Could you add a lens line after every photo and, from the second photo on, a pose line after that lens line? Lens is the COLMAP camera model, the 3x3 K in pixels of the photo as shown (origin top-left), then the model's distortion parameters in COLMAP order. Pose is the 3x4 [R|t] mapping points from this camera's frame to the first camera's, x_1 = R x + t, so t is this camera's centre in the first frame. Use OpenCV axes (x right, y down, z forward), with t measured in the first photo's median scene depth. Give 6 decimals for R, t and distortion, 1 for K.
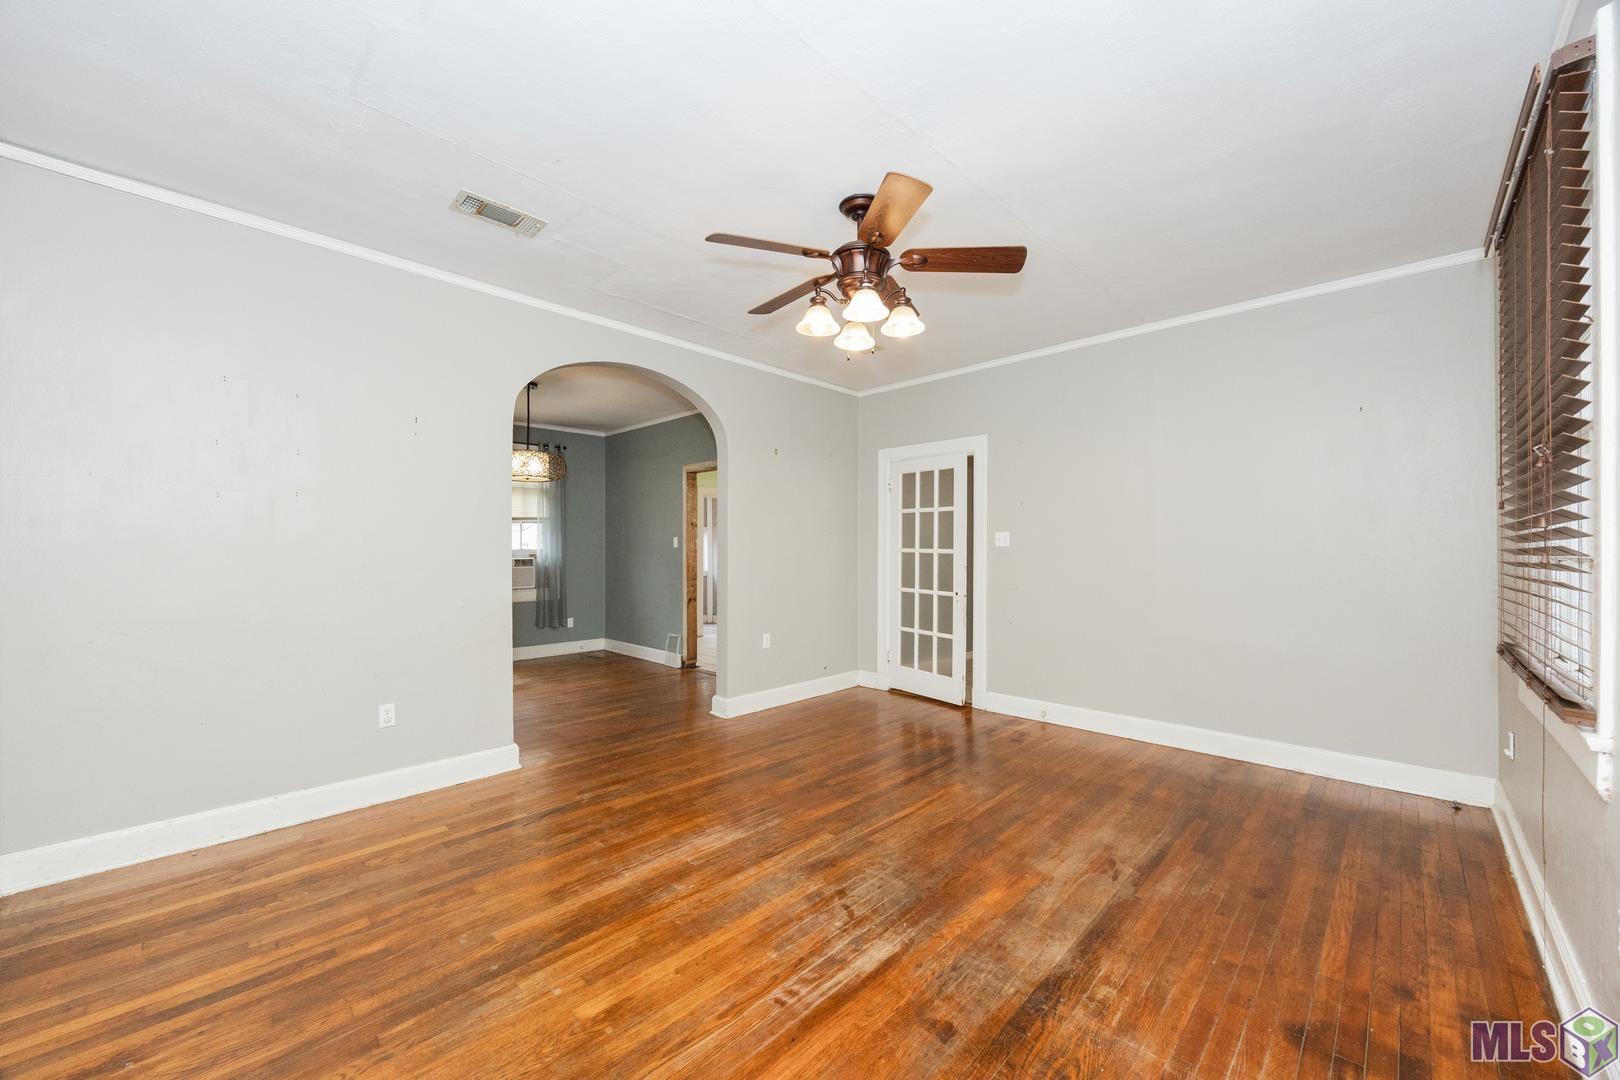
lens RADIAL K [[619.3, 0, 808.8], [0, 619.3, 547.1], [0, 0, 1]] dist [-0.001868, -0.000064]
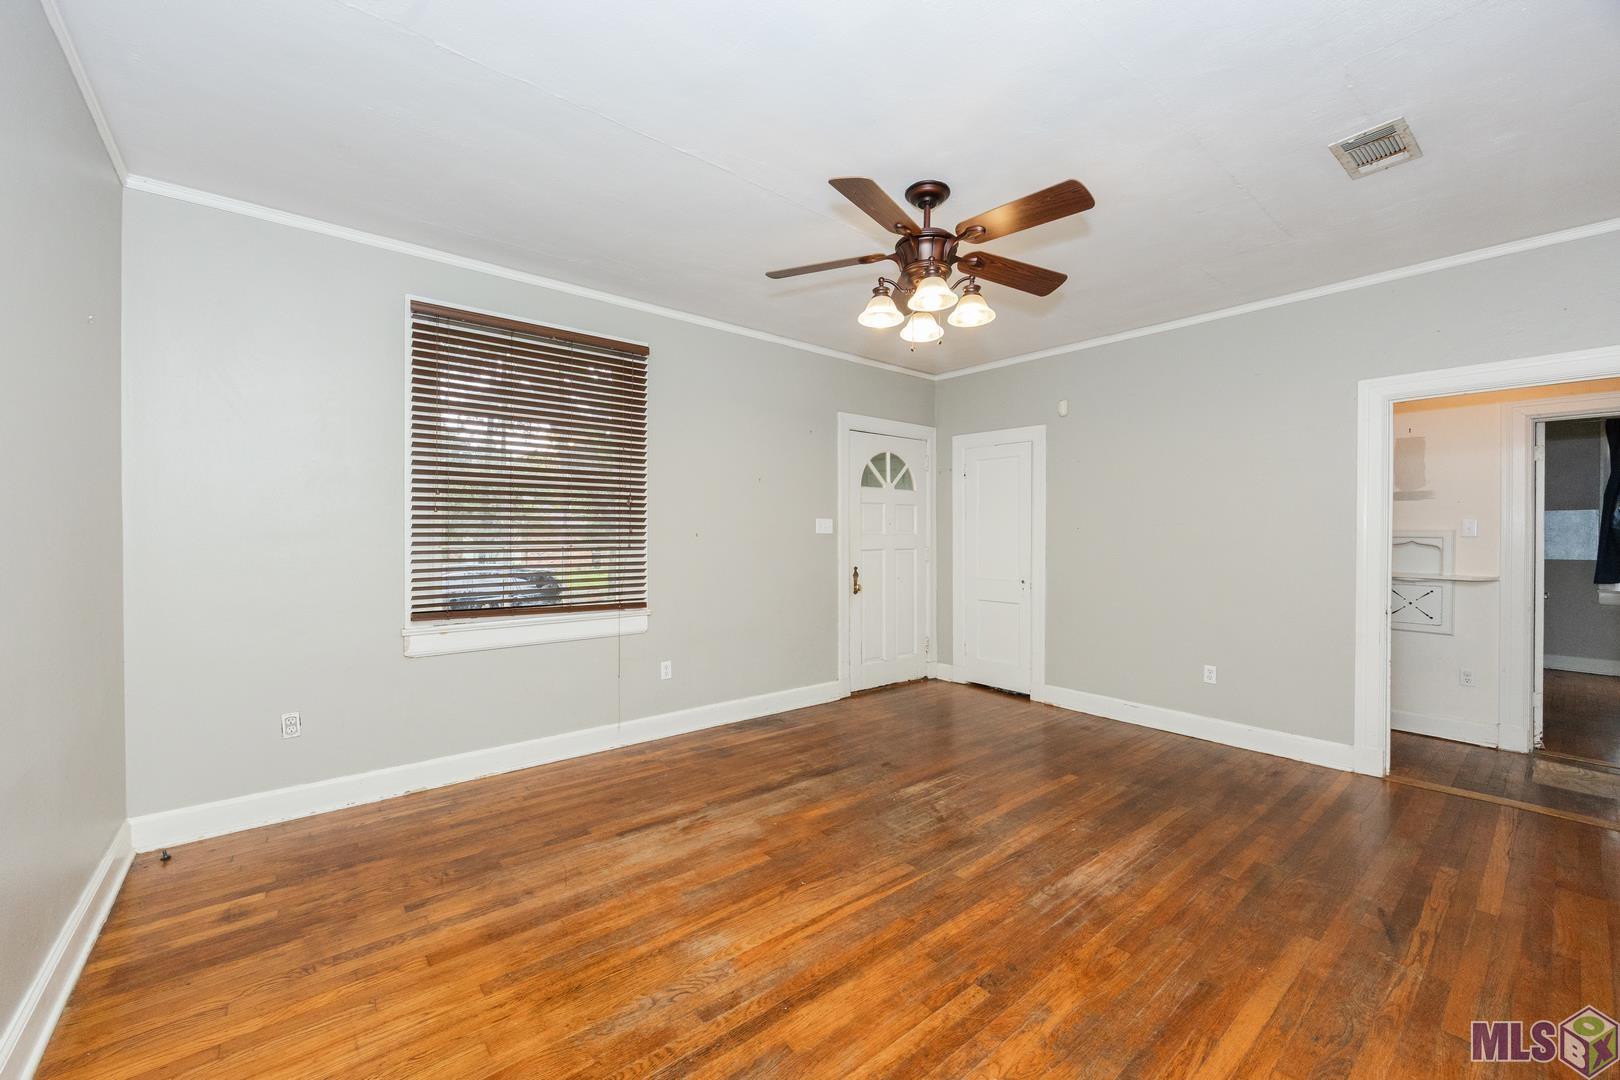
lens RADIAL K [[619.3, 0, 807.2], [0, 619.3, 538.0], [0, 0, 1]] dist [-0.001868, -0.000064]
pose [[-0.992572, -0.002494, 0.121634, 0.157480], [-0.002703, 0.999995, -0.001553, 0.008075], [-0.121630, -0.001870, -0.992574, 2.117301]]
